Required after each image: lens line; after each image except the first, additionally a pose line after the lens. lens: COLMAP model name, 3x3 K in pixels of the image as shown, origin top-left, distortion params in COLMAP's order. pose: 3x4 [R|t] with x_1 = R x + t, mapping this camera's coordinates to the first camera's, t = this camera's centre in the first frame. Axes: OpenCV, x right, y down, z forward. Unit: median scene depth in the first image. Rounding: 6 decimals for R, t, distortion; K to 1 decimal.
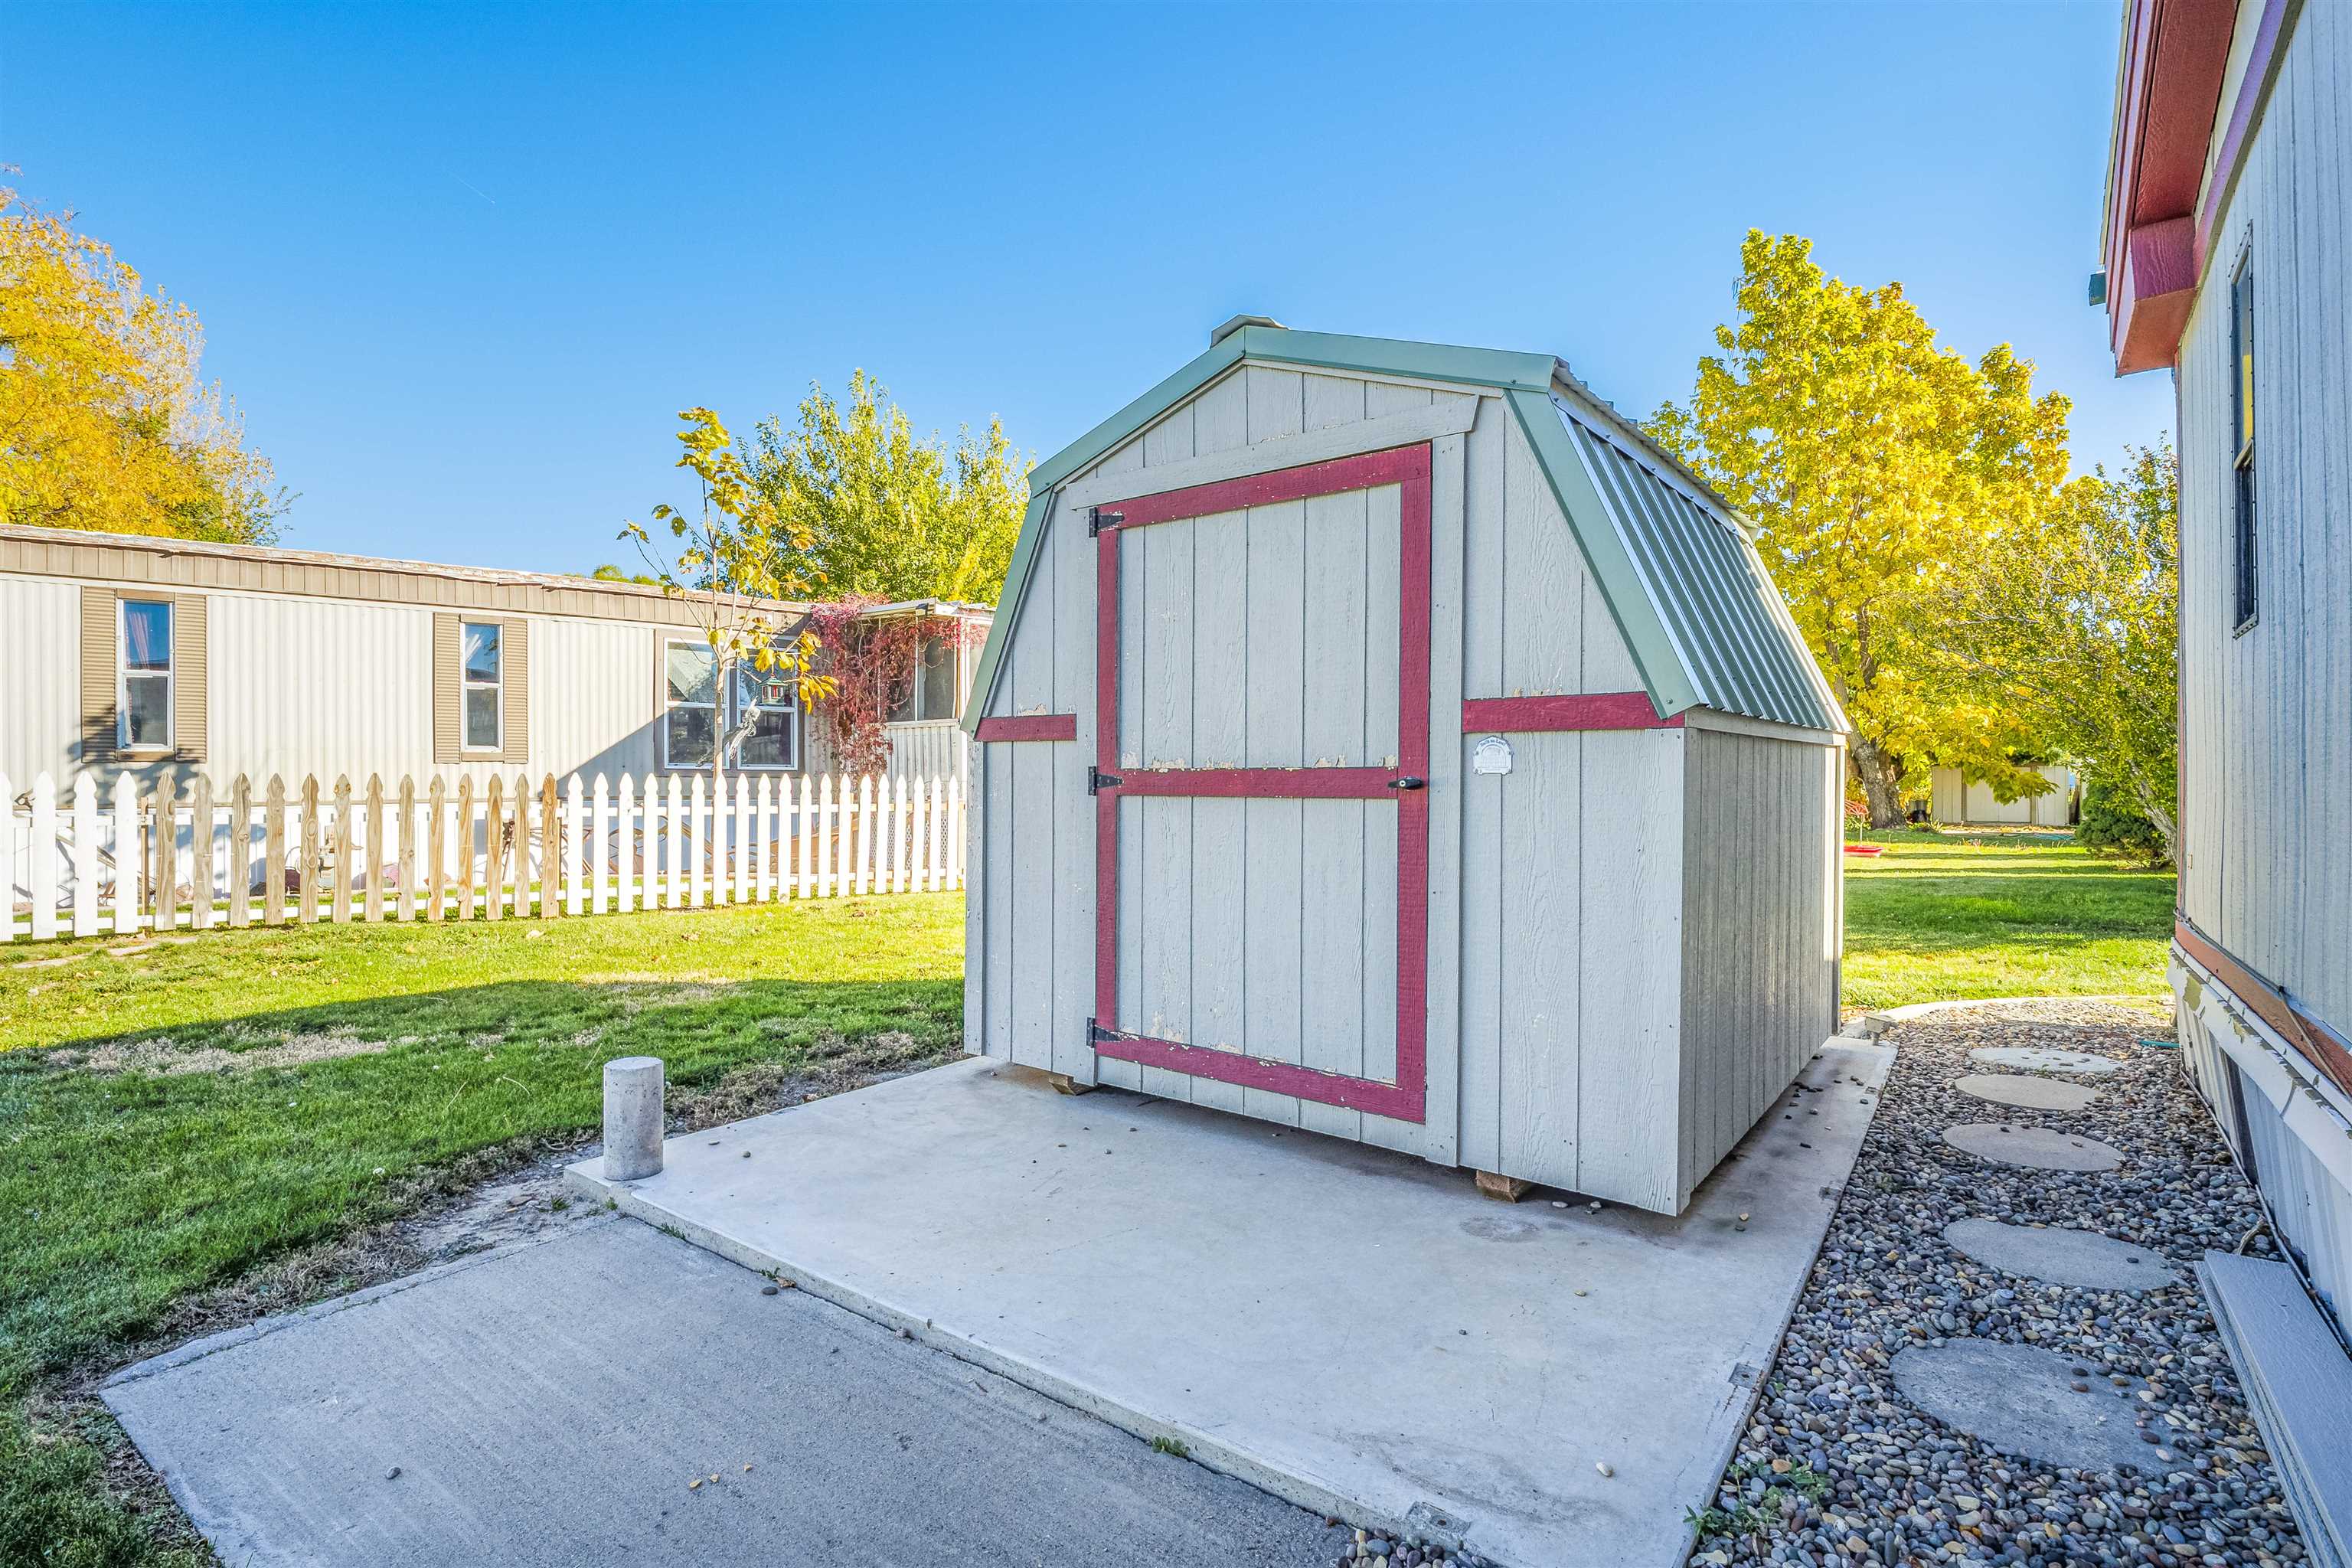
lens RADIAL K [[1137.5, 0, 1174.1], [0, 1137.5, 777.6], [0, 0, 1]] dist [-0.014854, 0.000043]
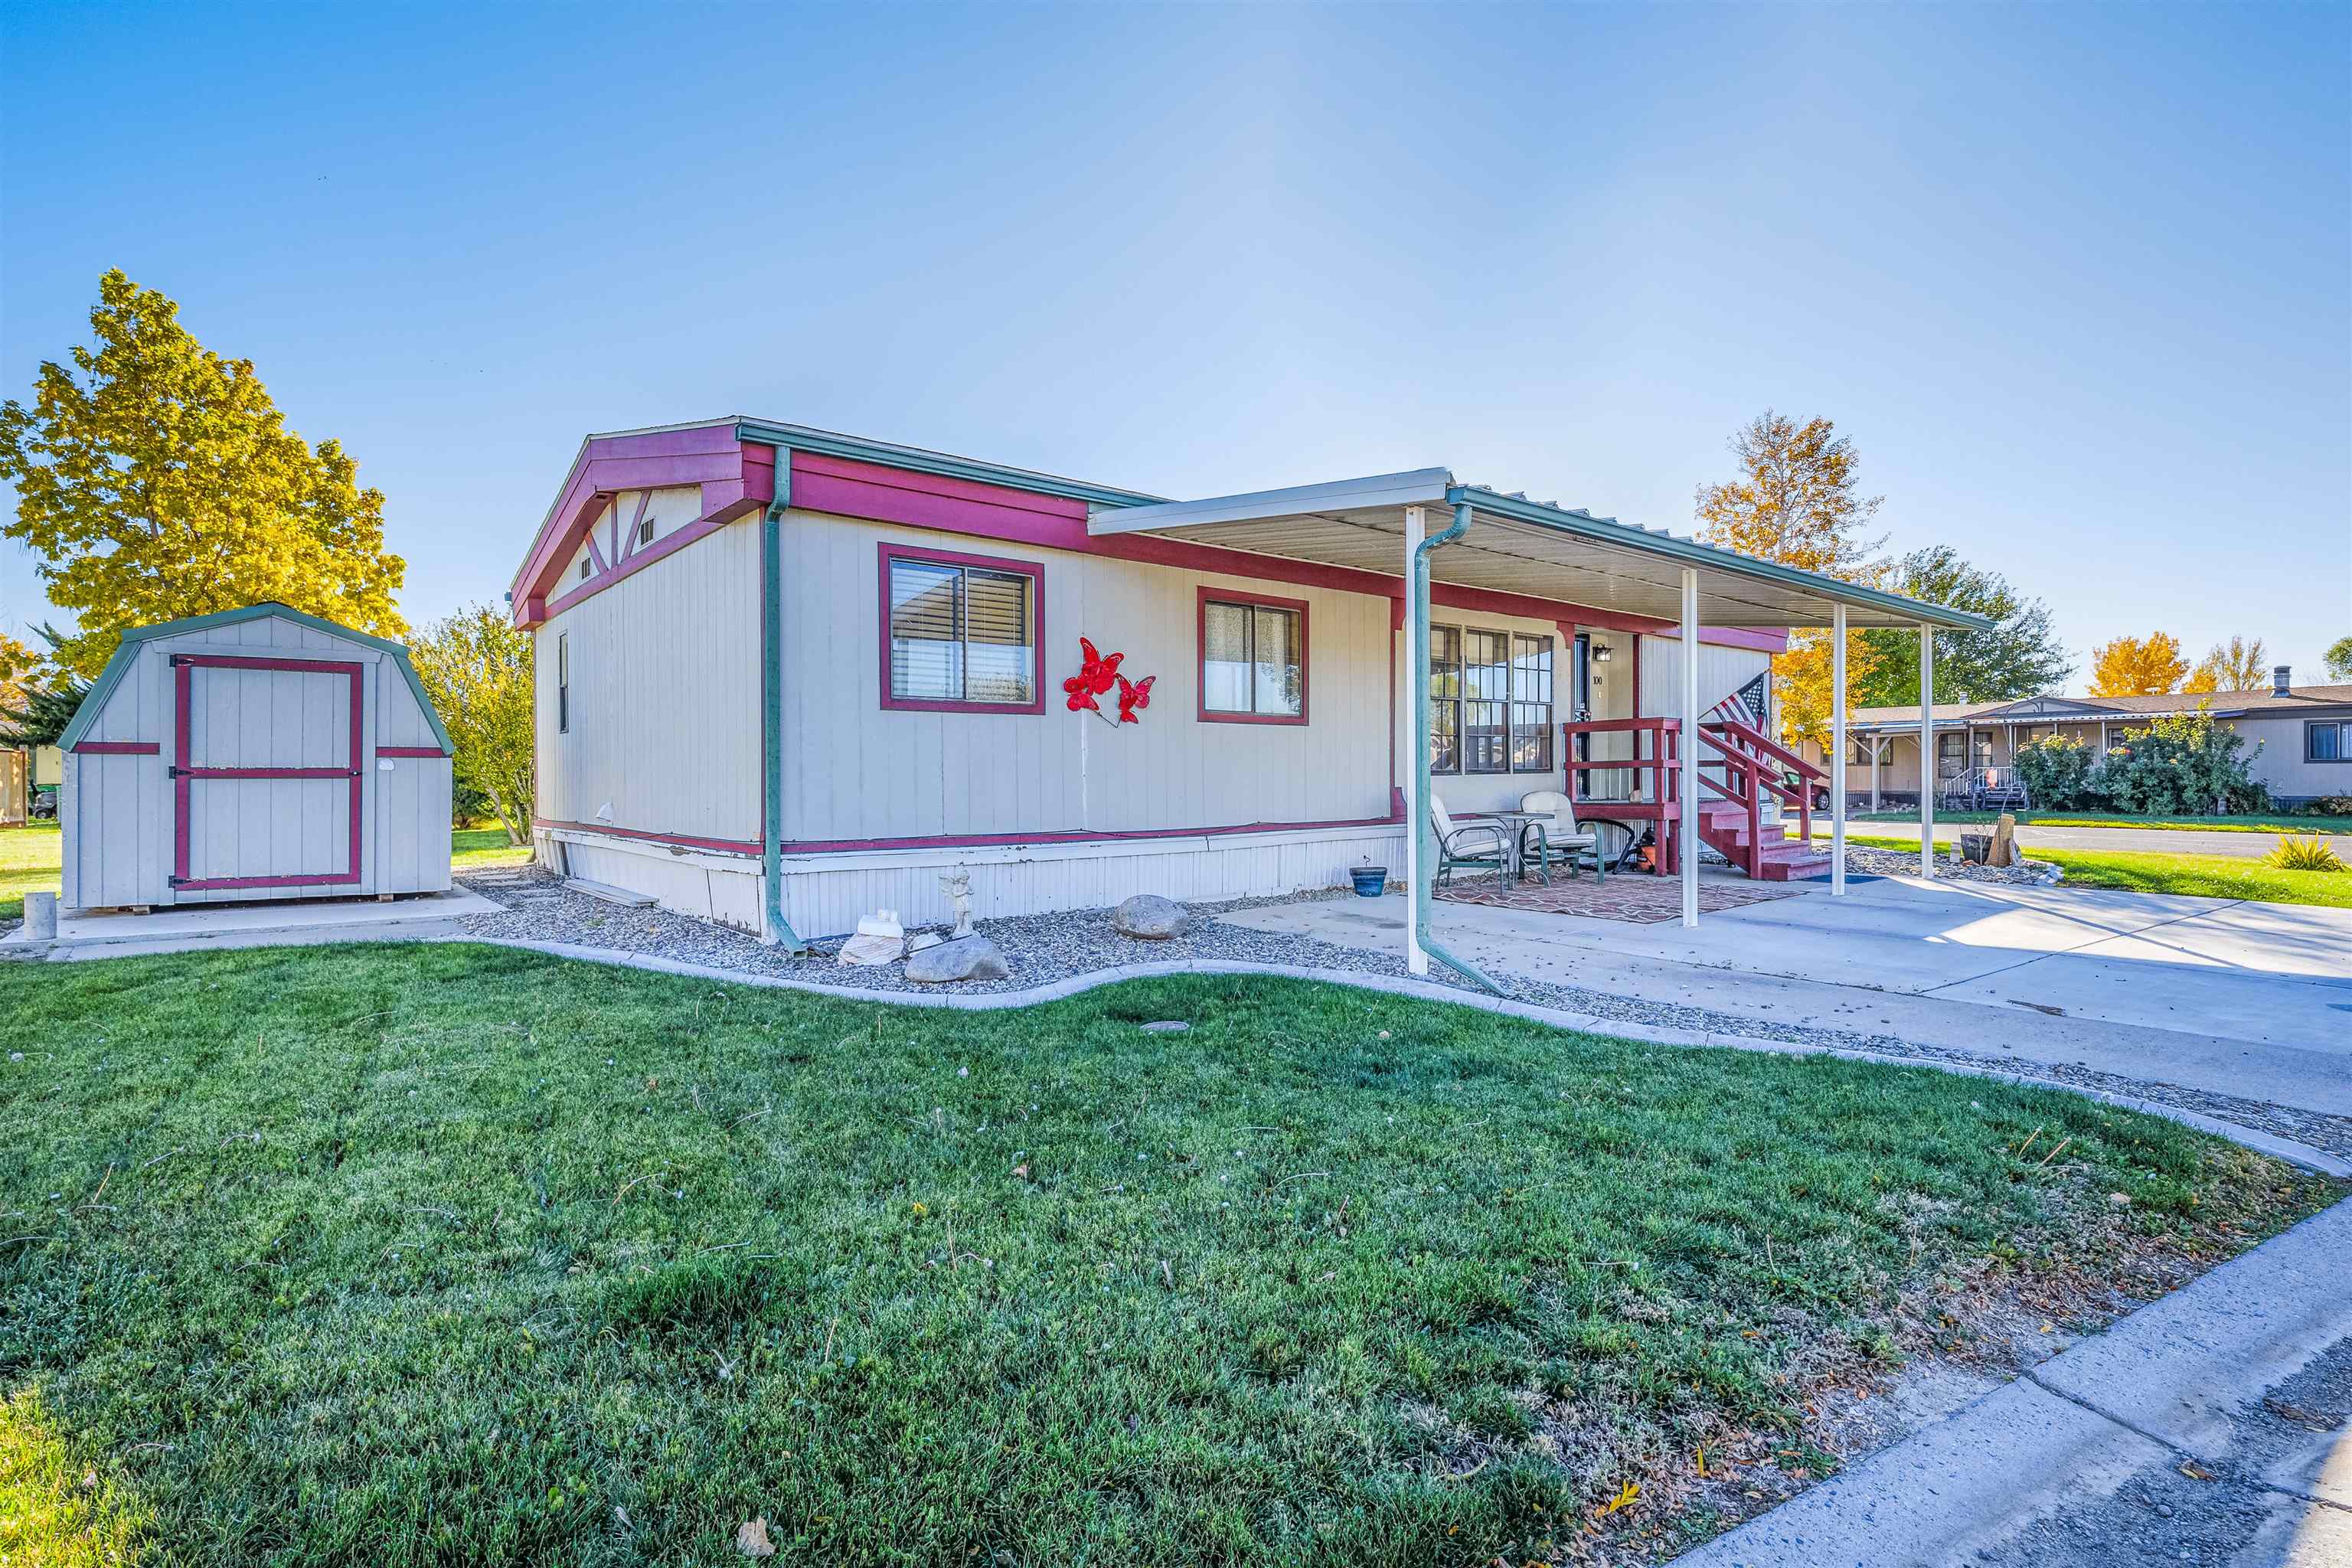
lens RADIAL K [[1144.5, 0, 1175.4], [0, 1144.5, 796.3], [0, 0, 1]] dist [-0.016022, -0.000453]
pose [[0.244879, -0.017316, 0.969399, -1.711673], [0.002097, 0.999848, 0.017330, 0.015163], [-0.969551, -0.002211, 0.244878, -1.463301]]
